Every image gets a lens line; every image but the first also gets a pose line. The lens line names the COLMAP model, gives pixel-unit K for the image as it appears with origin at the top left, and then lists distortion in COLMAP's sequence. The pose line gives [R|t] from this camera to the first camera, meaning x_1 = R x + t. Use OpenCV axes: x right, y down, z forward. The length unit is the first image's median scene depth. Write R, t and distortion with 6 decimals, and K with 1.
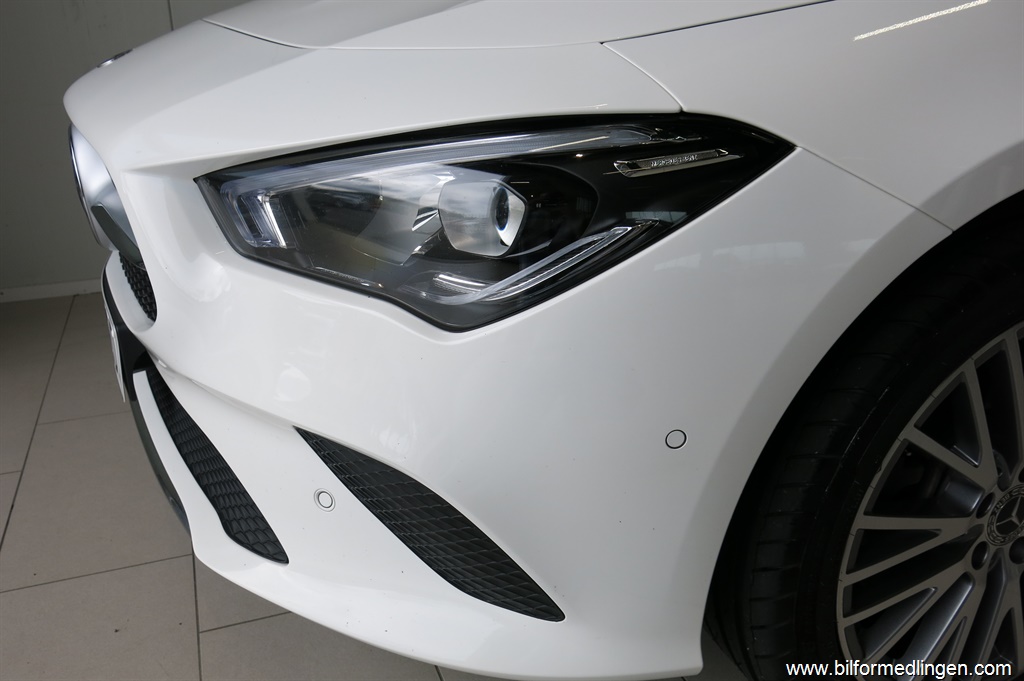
lens RADIAL K [[827.2, 0, 526.1], [0, 827.2, 360.9], [0, 0, 1]] dist [0.003618, 0.006200]
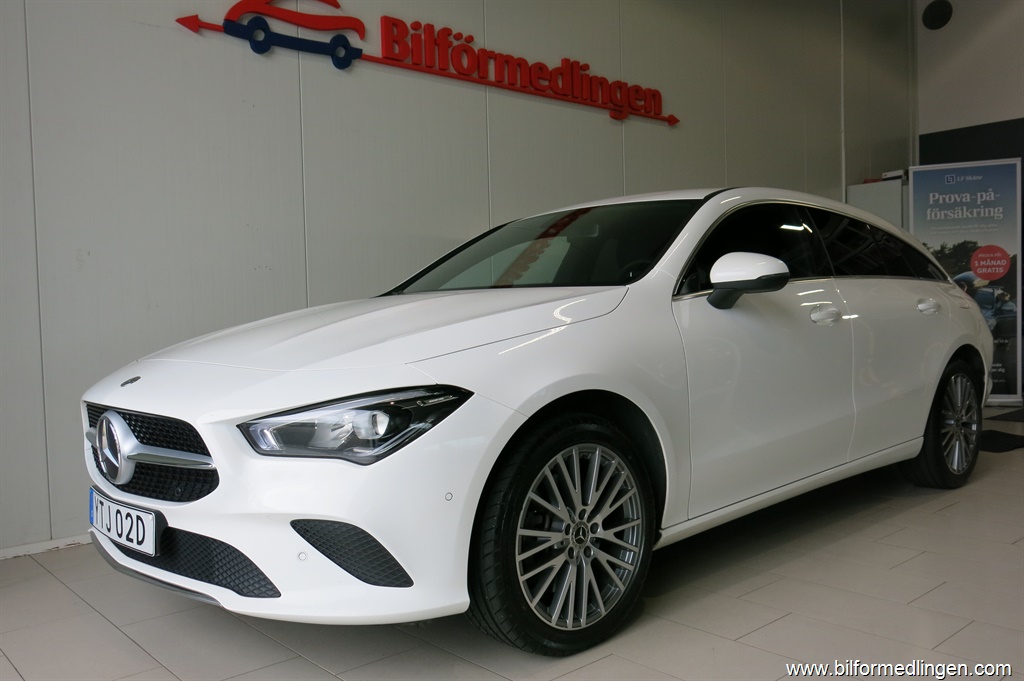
lens RADIAL K [[848.5, 0, 512.8], [0, 848.5, 351.6], [0, 0, 1]] dist [-0.034756, 0.014541]
pose [[0.935314, -0.042670, 0.351236, -0.519774], [0.162765, 0.933316, -0.320044, 0.510130], [-0.314158, 0.356510, 0.879889, -1.517373]]
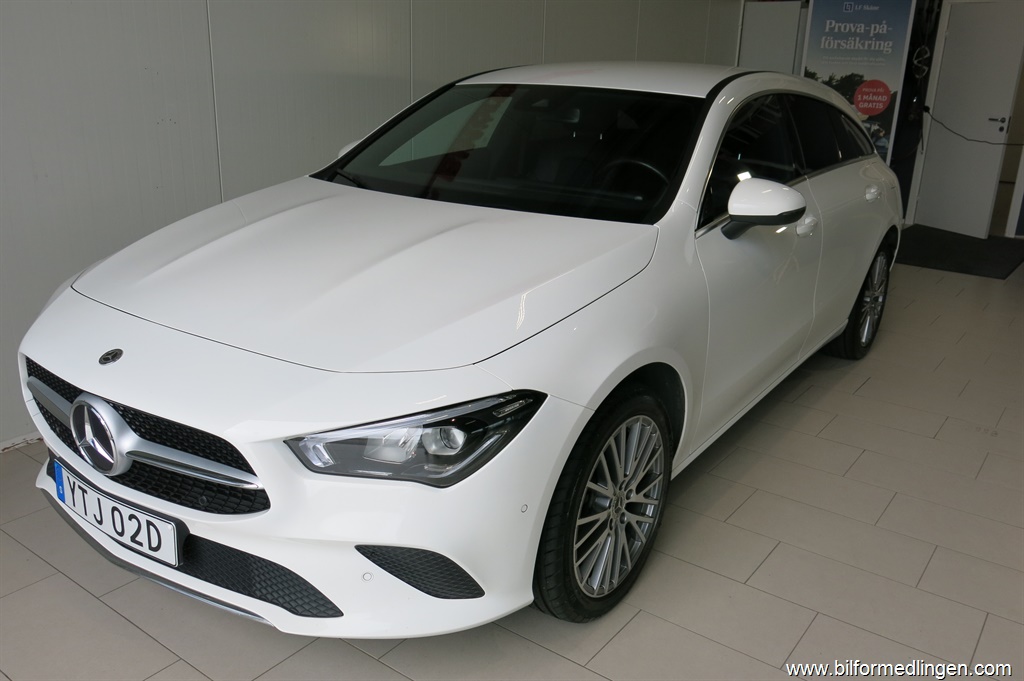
lens RADIAL K [[848.5, 0, 512.8], [0, 848.5, 351.6], [0, 0, 1]] dist [-0.034756, 0.014541]
pose [[0.844717, -0.149370, 0.513947, -1.003067], [0.181280, 0.983356, -0.012154, -0.319241], [-0.503578, 0.103435, 0.857736, -1.156472]]
